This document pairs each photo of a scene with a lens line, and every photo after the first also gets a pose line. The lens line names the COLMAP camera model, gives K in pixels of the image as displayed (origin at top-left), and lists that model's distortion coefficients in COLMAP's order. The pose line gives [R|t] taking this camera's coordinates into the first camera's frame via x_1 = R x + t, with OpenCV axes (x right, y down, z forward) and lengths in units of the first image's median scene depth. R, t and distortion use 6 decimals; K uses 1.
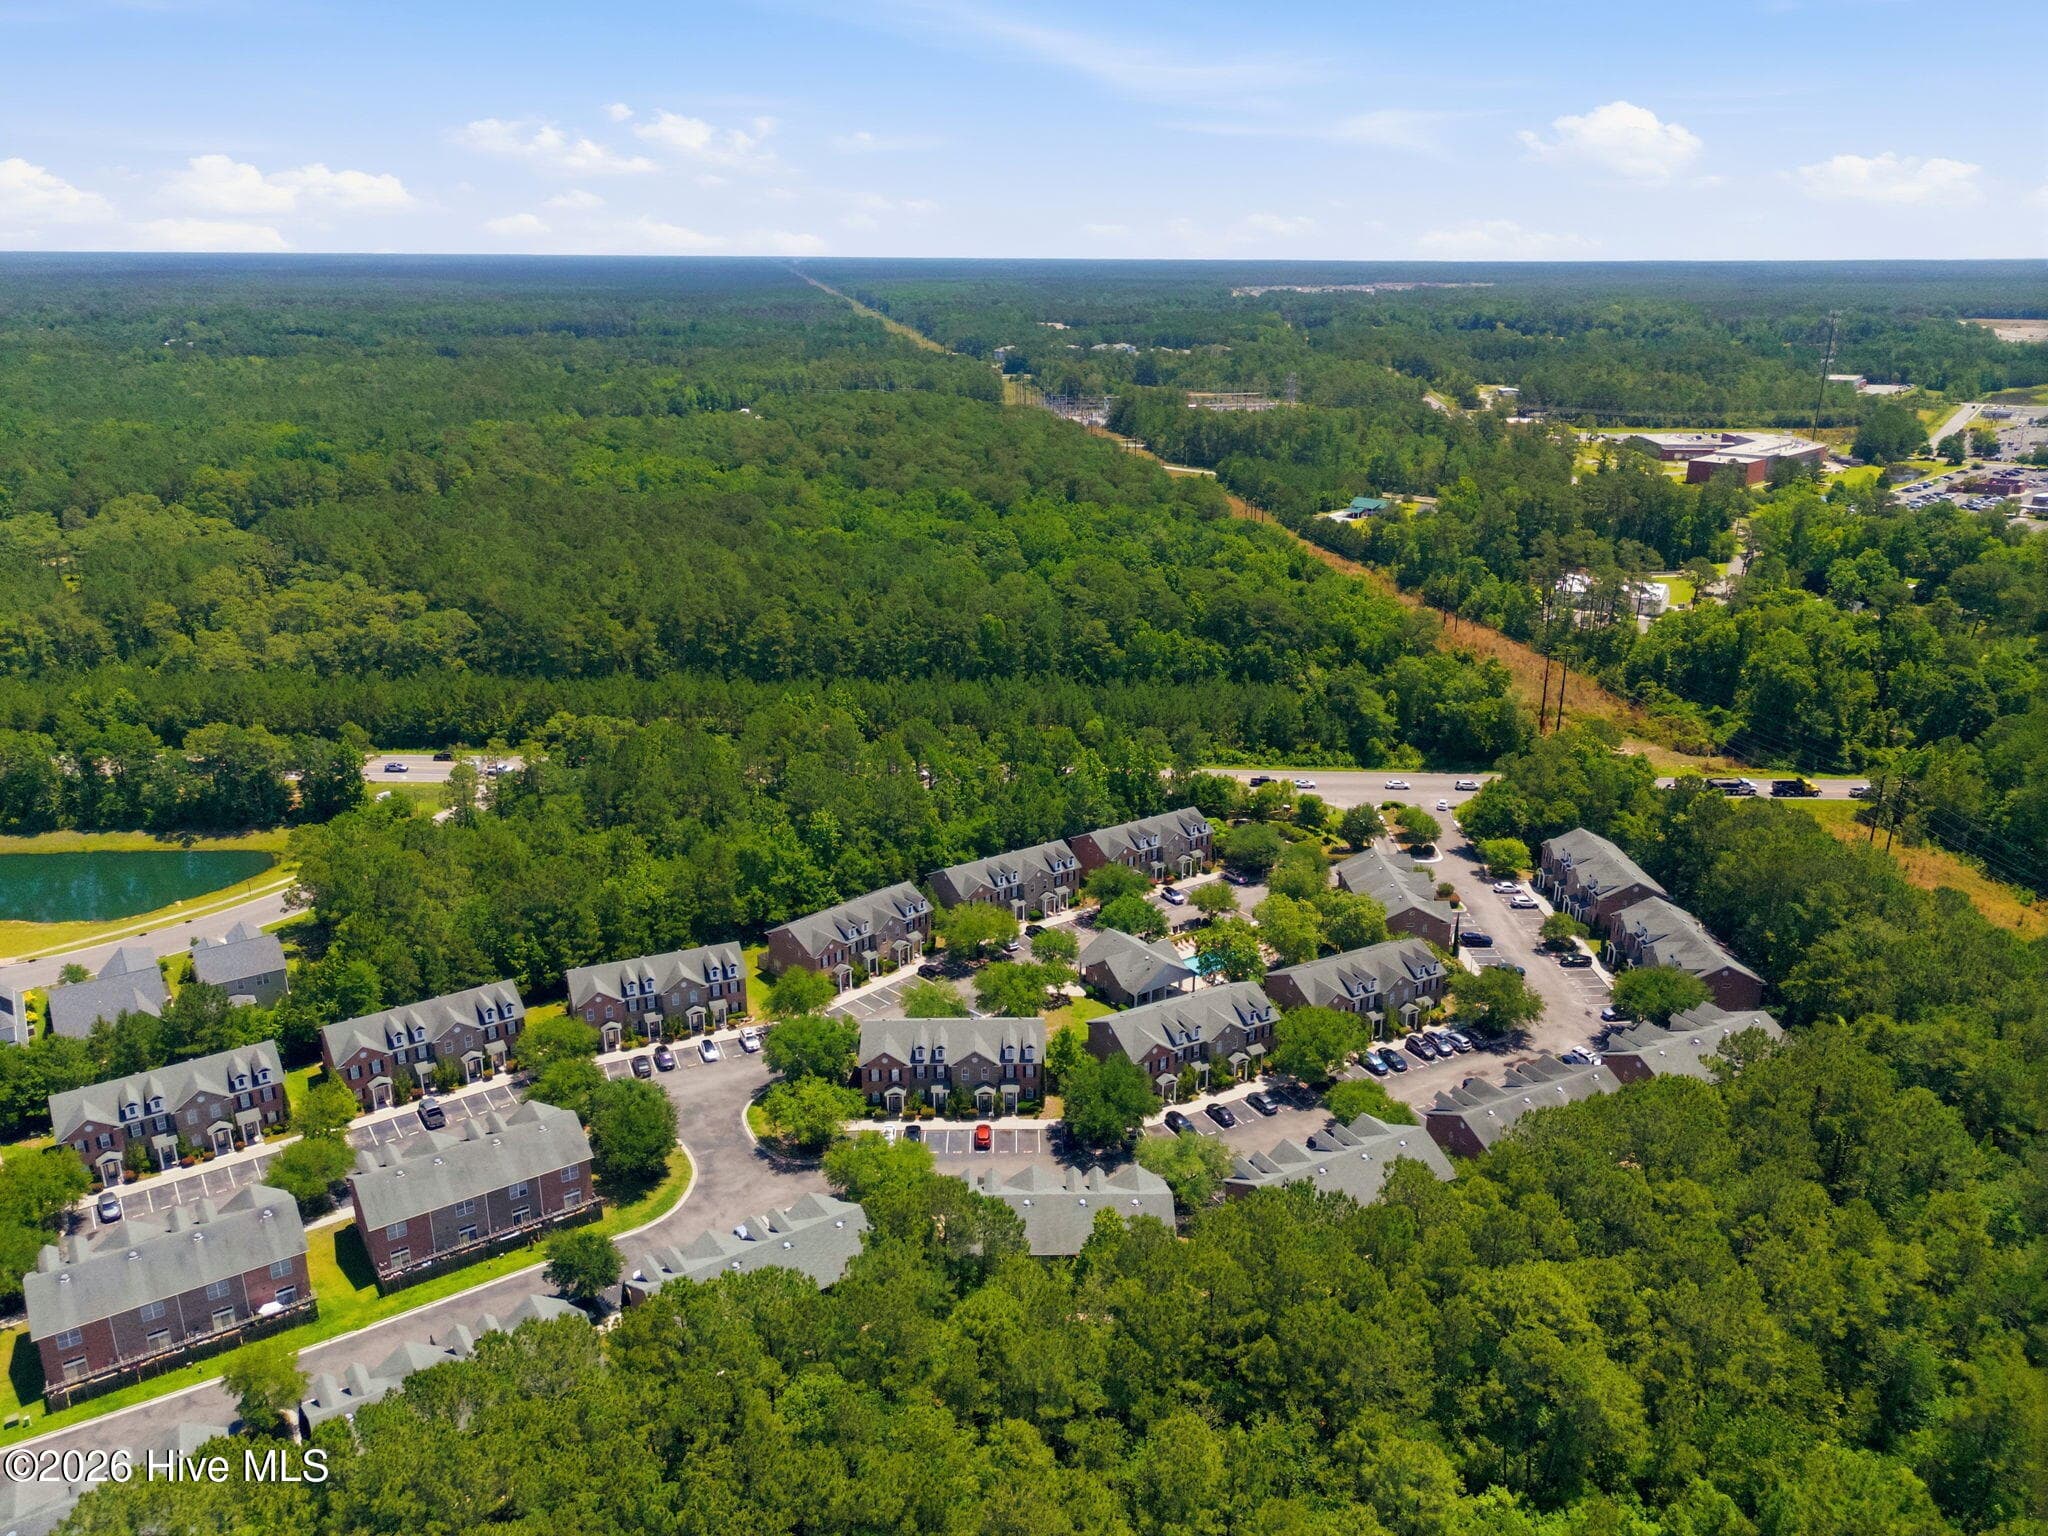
lens RADIAL K [[1501.1, 0, 1028.9], [0, 1501.1, 756.2], [0, 0, 1]] dist [0.073056, -0.061400]
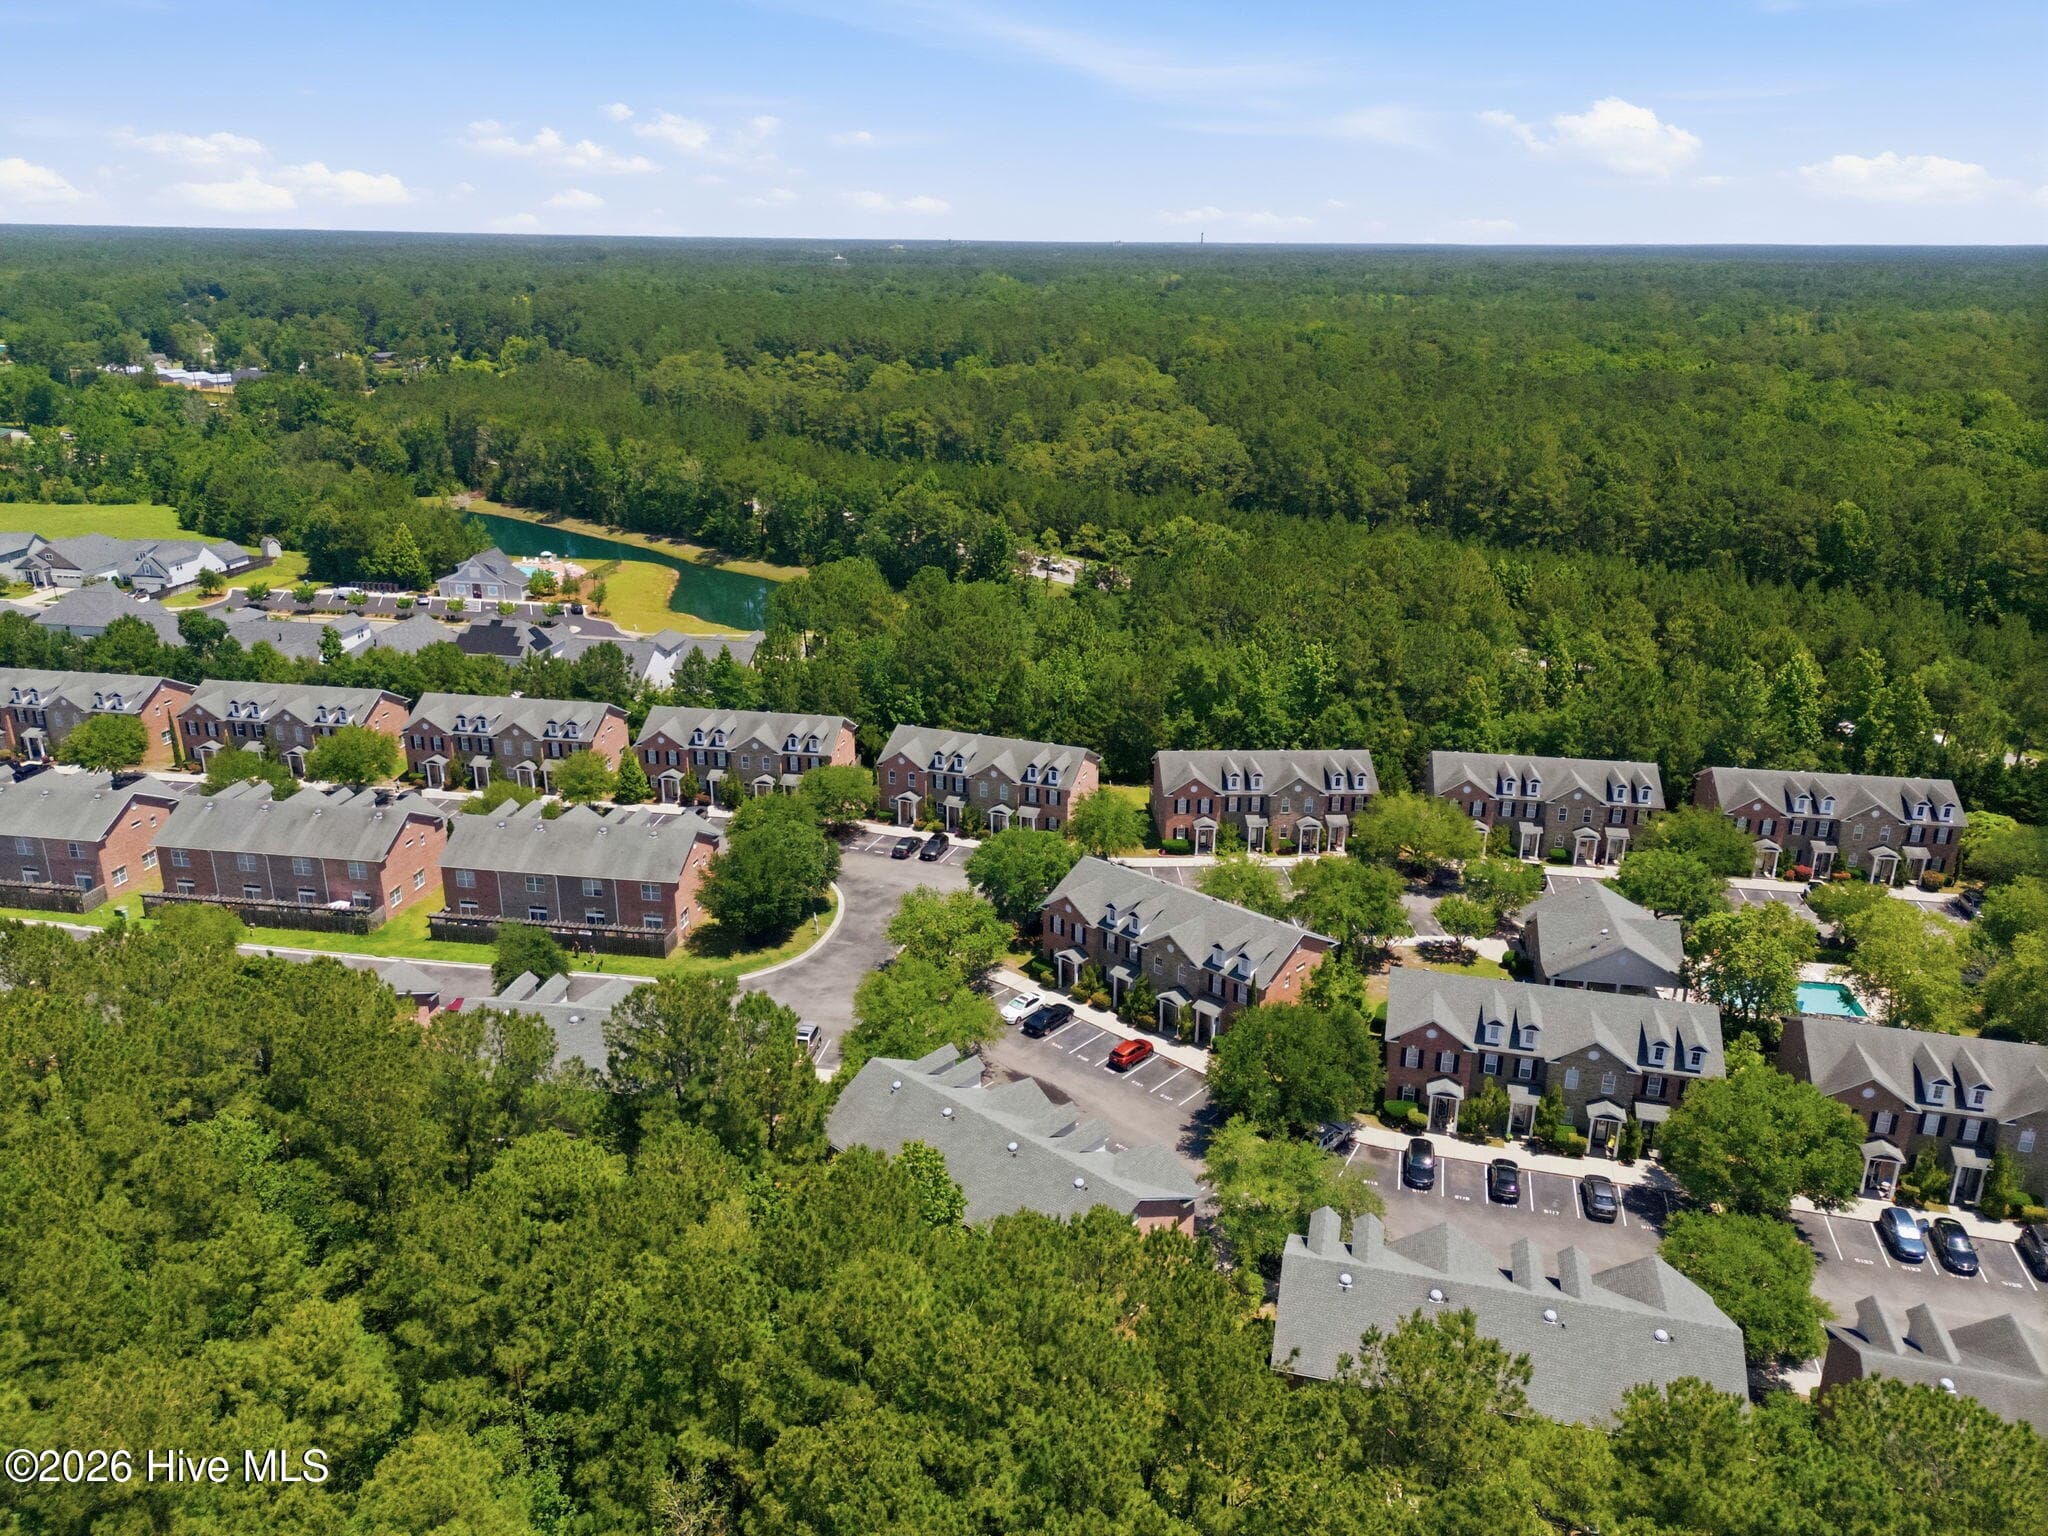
lens RADIAL K [[1501.1, 0, 1028.9], [0, 1501.1, 756.2], [0, 0, 1]] dist [0.073056, -0.061400]
pose [[0.728045, 0.225121, -0.647511, 0.301714], [-0.221976, 0.971070, 0.088028, 0.067274], [0.648596, 0.079644, 0.756955, 0.405932]]
